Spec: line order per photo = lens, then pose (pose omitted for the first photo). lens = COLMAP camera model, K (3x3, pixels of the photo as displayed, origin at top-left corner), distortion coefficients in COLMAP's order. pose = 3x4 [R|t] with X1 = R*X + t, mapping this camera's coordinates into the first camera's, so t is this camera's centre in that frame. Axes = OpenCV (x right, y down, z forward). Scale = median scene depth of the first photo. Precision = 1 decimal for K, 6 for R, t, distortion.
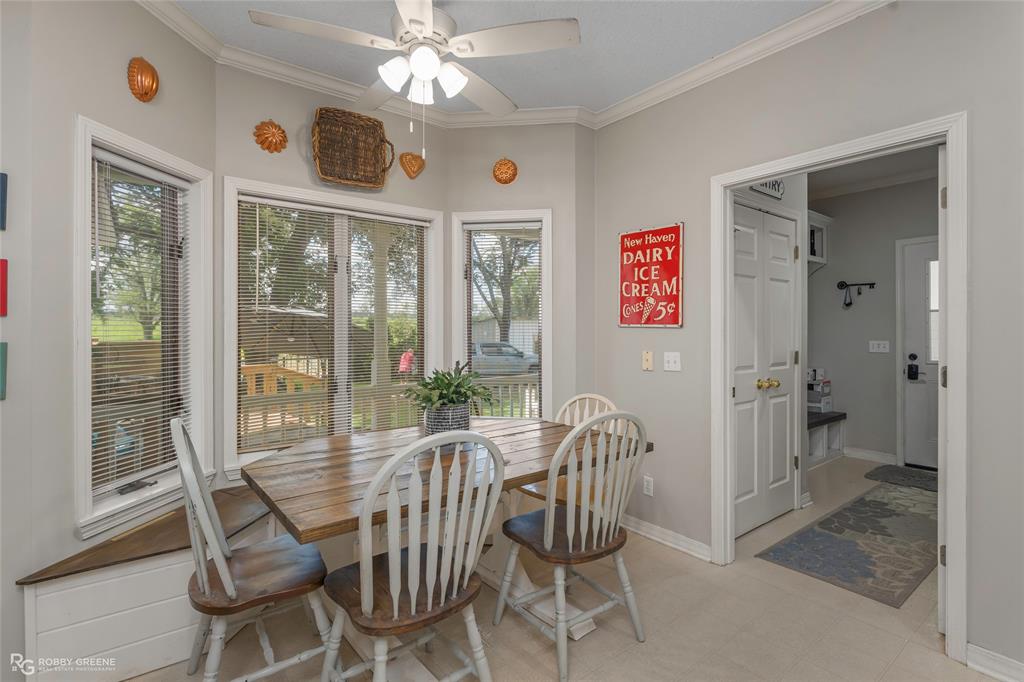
lens RADIAL K [[489.1, 0, 516.6], [0, 489.1, 327.0], [0, 0, 1]] dist [0.000005, -0.000099]
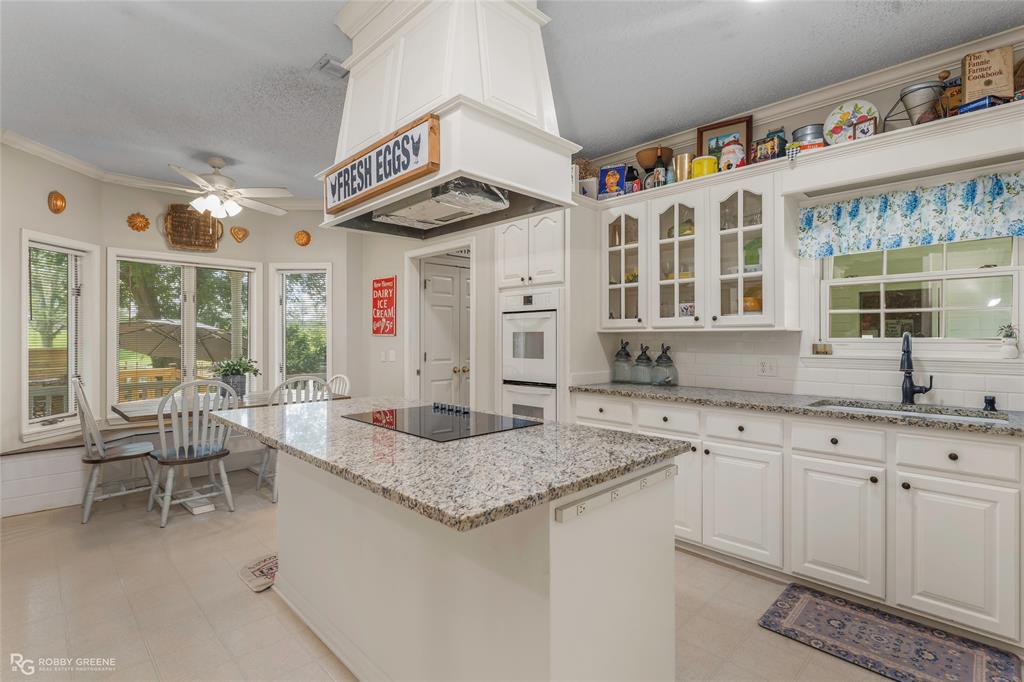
lens RADIAL K [[492.5, 0, 513.3], [0, 492.5, 337.7], [0, 0, 1]] dist [0.000537, 0.000162]
pose [[0.993637, 0.001819, 0.112616, 0.542547], [-0.002107, 0.999995, 0.002442, 0.001560], [-0.112611, -0.002664, 0.993636, -0.765368]]
